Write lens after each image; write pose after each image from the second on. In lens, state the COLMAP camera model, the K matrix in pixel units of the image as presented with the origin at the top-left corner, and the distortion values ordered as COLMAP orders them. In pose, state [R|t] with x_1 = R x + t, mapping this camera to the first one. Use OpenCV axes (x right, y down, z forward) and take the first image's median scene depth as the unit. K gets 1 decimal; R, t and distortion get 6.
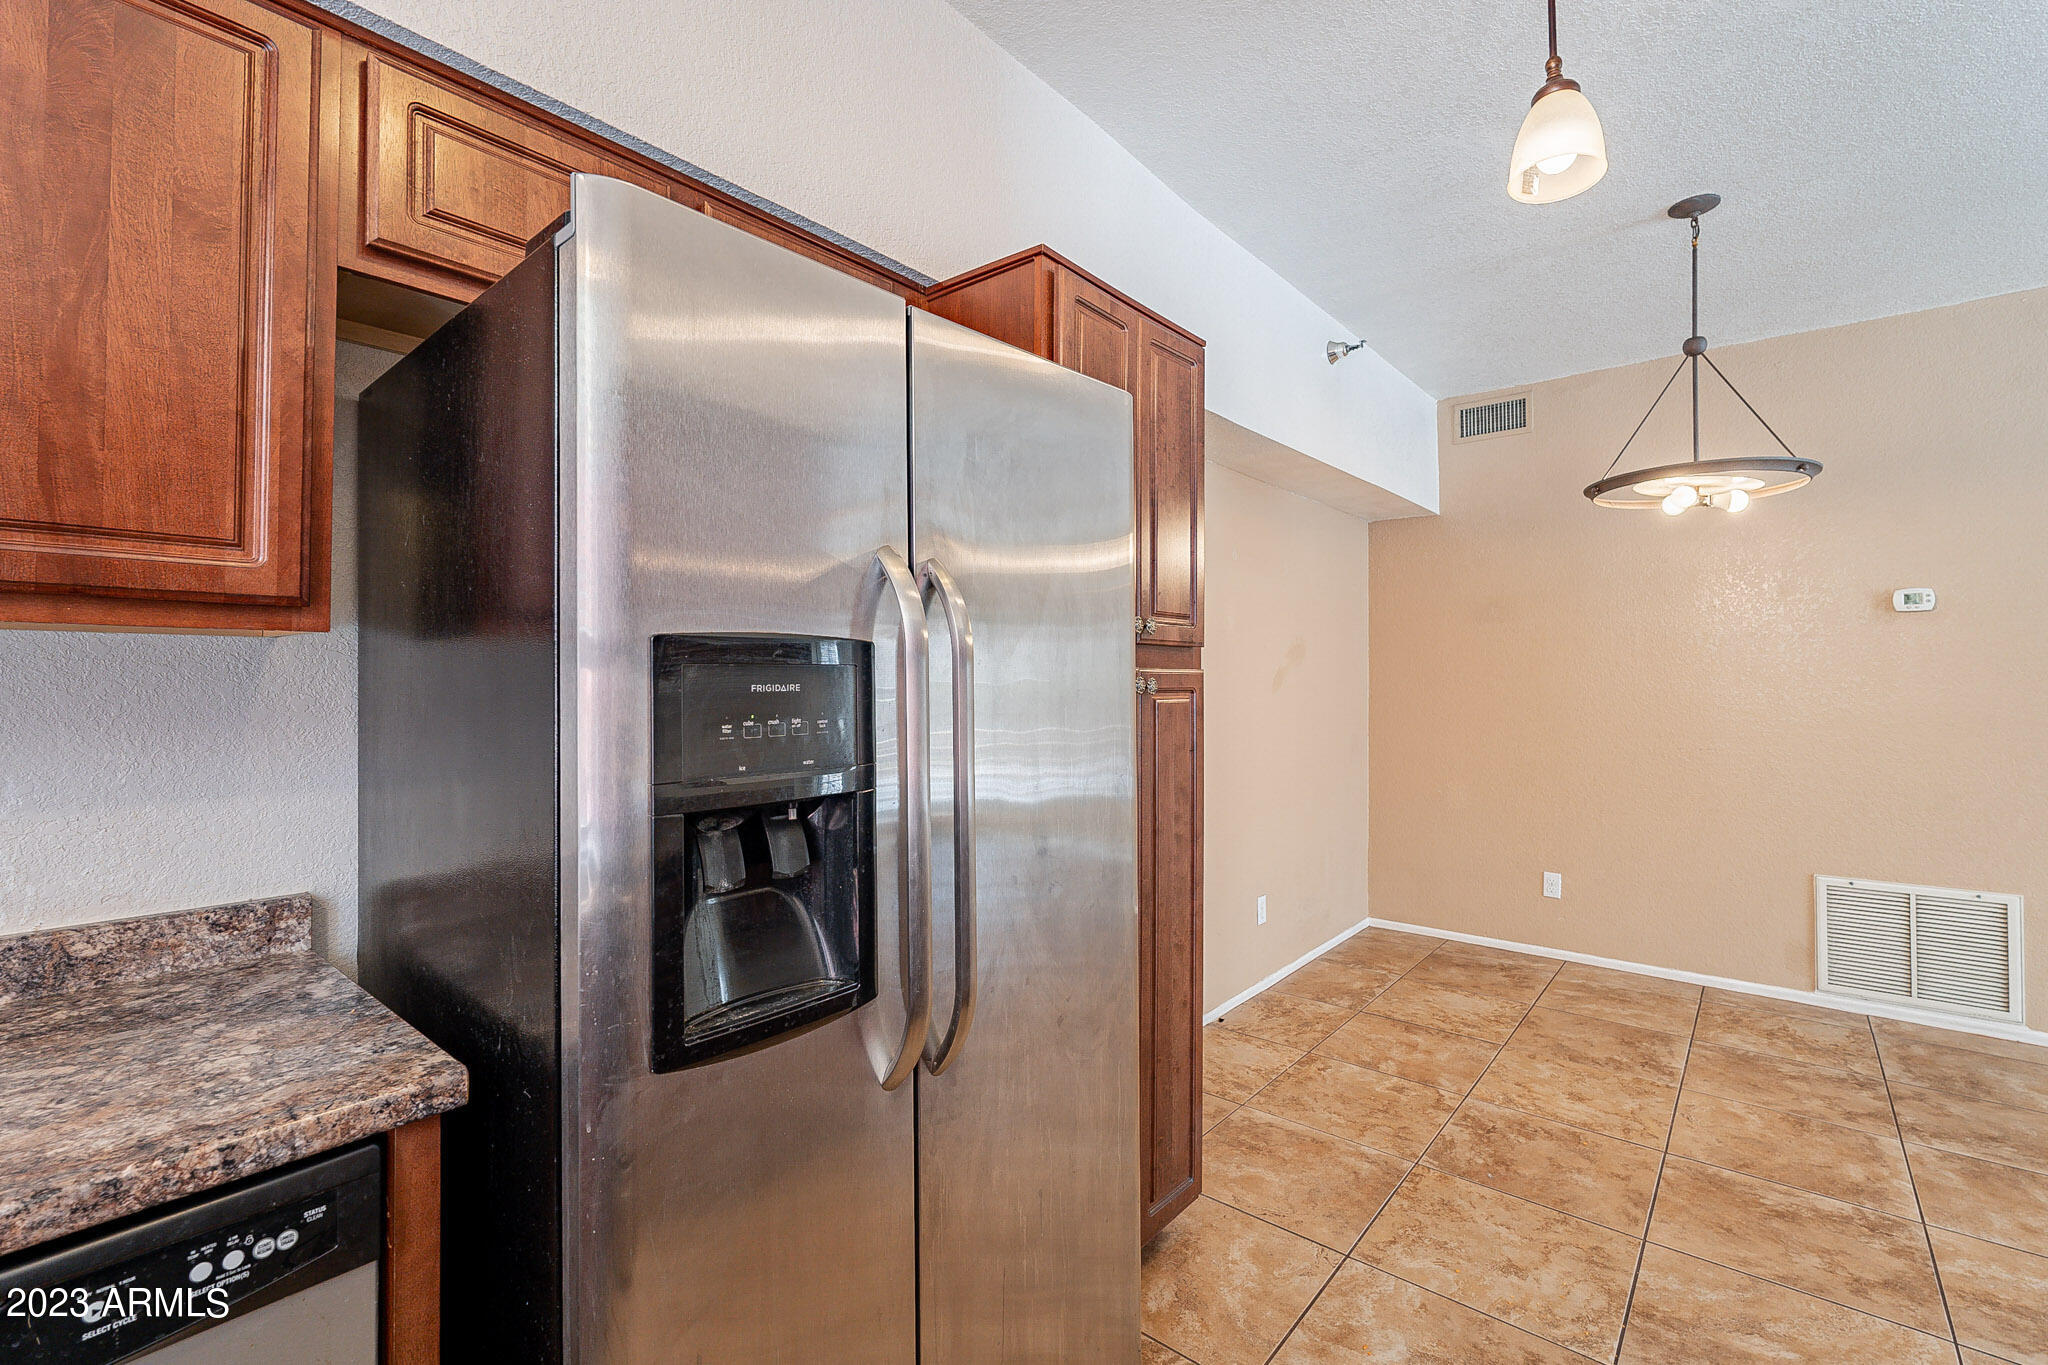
lens RADIAL K [[899.3, 0, 1022.0], [0, 899.3, 671.1], [0, 0, 1]] dist [-0.004547, 0.000442]
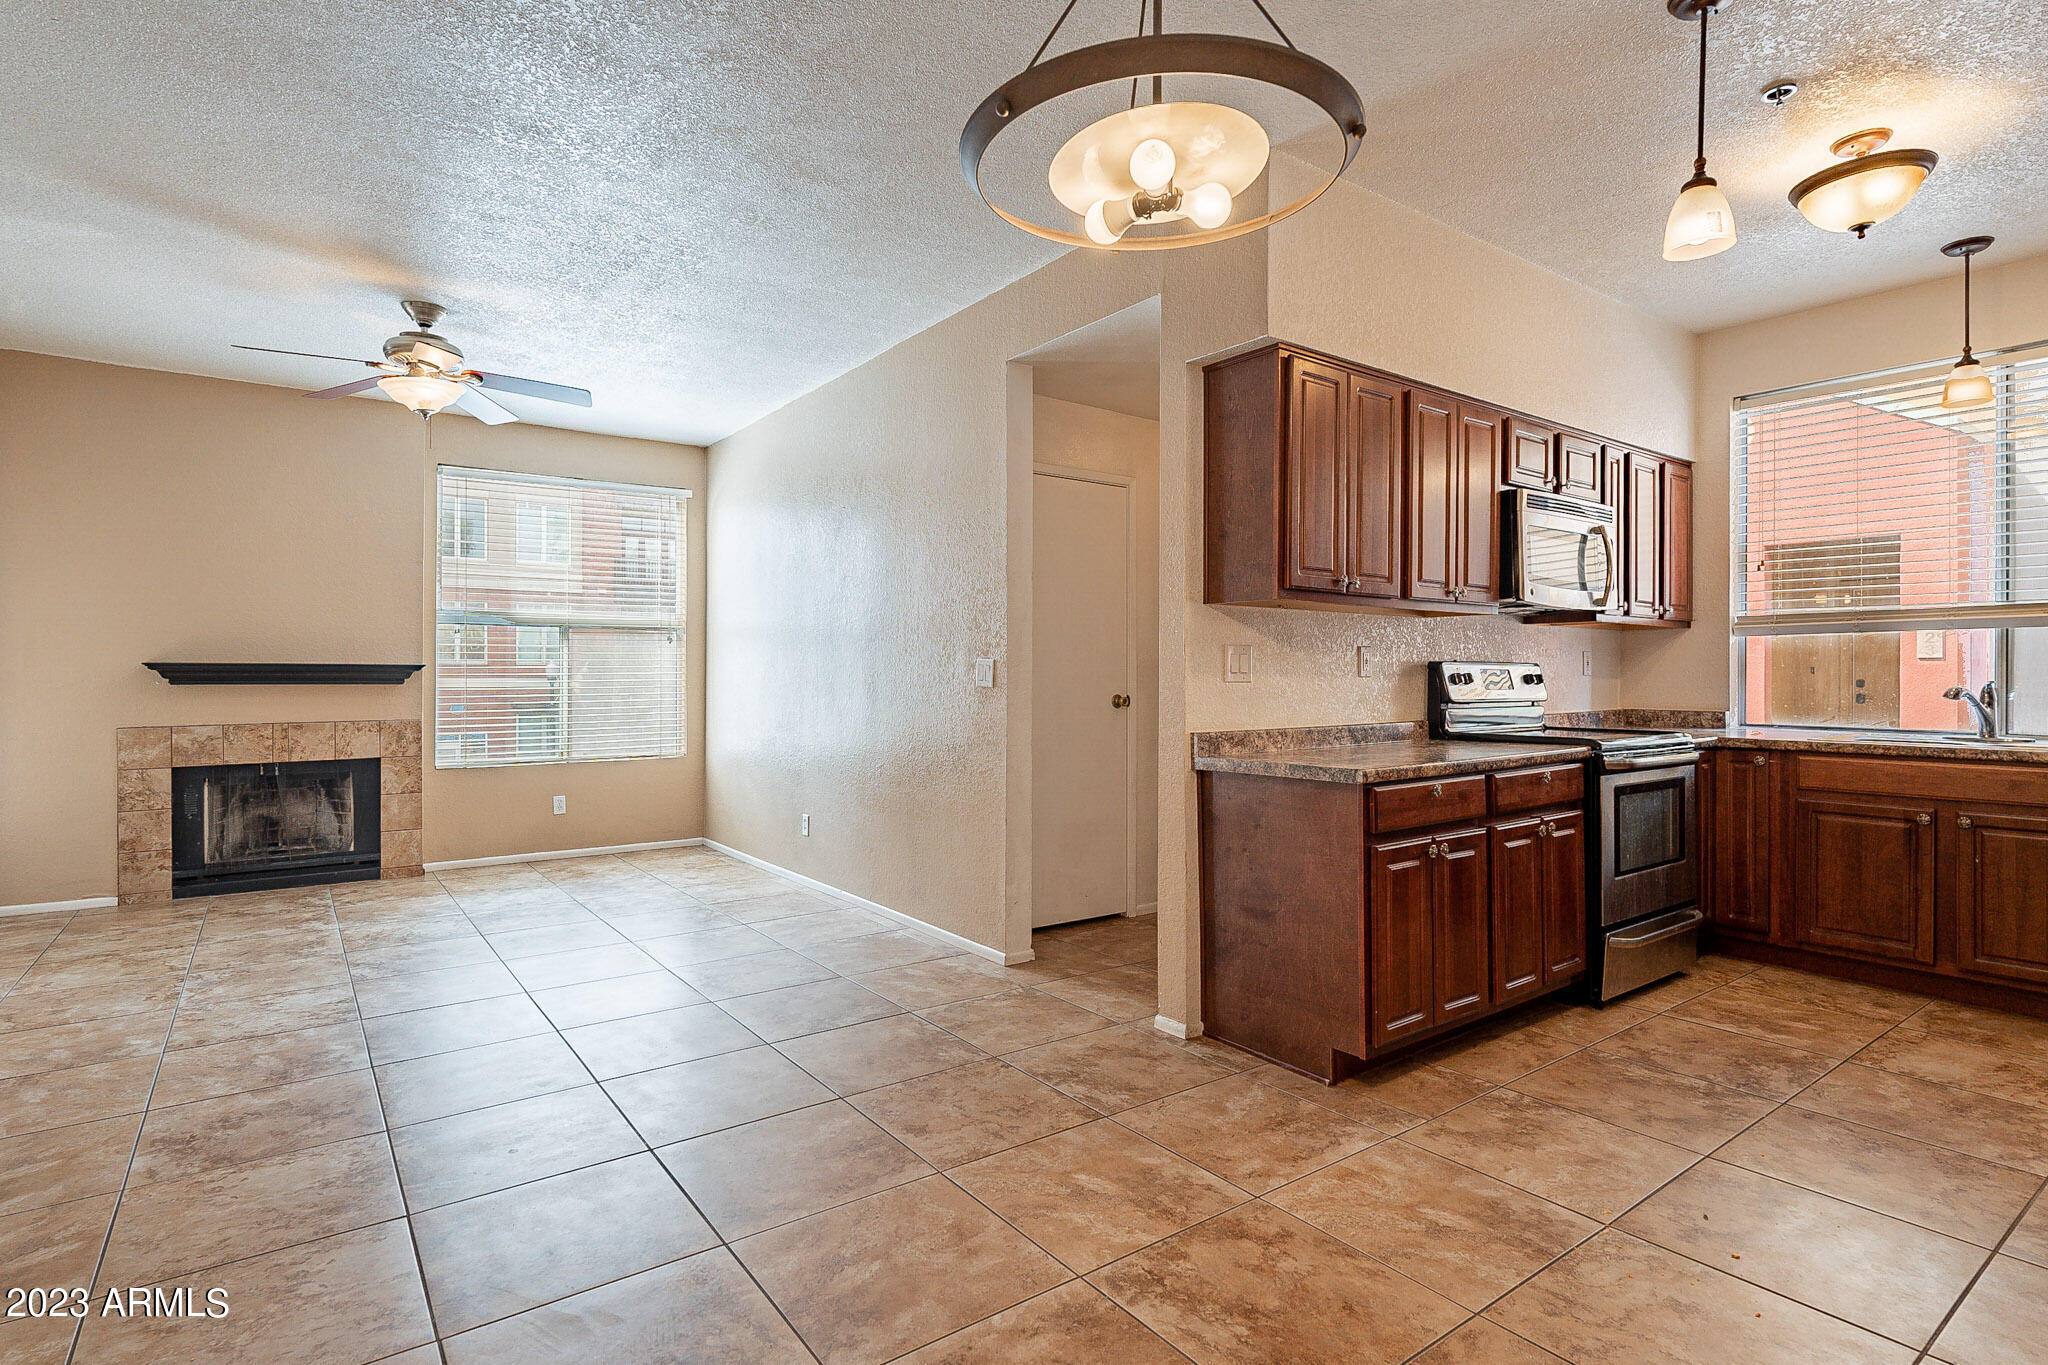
lens RADIAL K [[1014.0, 0, 1018.1], [0, 1014.0, 678.7], [0, 0, 1]] dist [-0.001041, -0.000948]
pose [[-0.970422, -0.003323, 0.241392, 0.796858], [-0.004485, 0.999981, -0.004265, 0.083687], [-0.241373, -0.005221, -0.970418, 1.784769]]
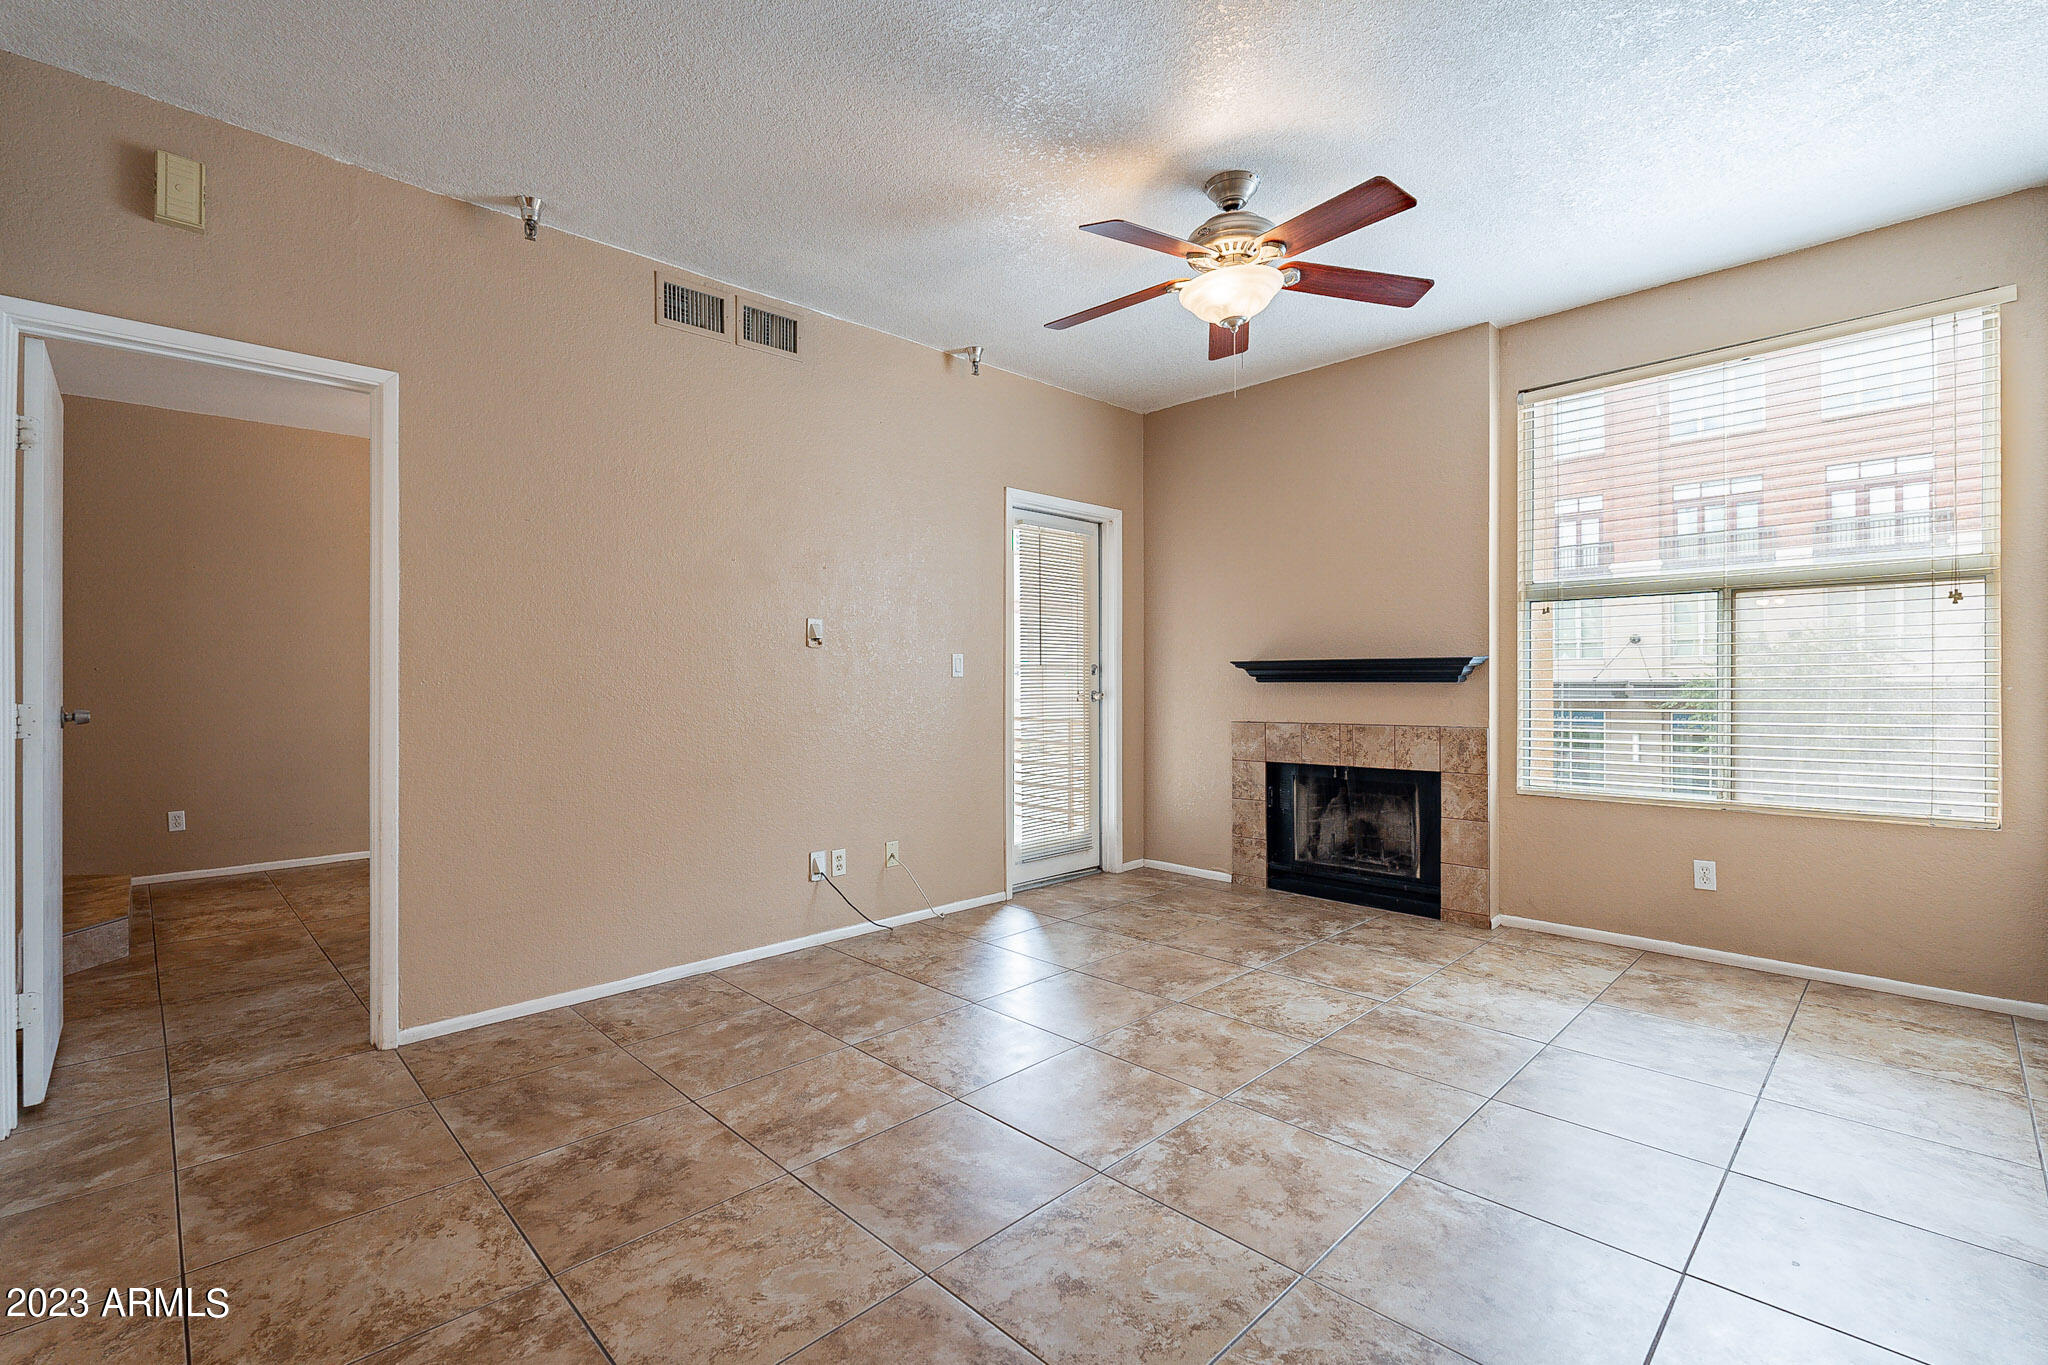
lens RADIAL K [[899.3, 0, 1021.6], [0, 899.3, 681.4], [0, 0, 1]] dist [-0.004547, 0.000442]
pose [[0.095616, -0.006975, 0.995394, 1.040962], [-0.000306, 0.999975, 0.007036, 0.078754], [-0.995418, -0.000977, 0.095612, 0.390320]]
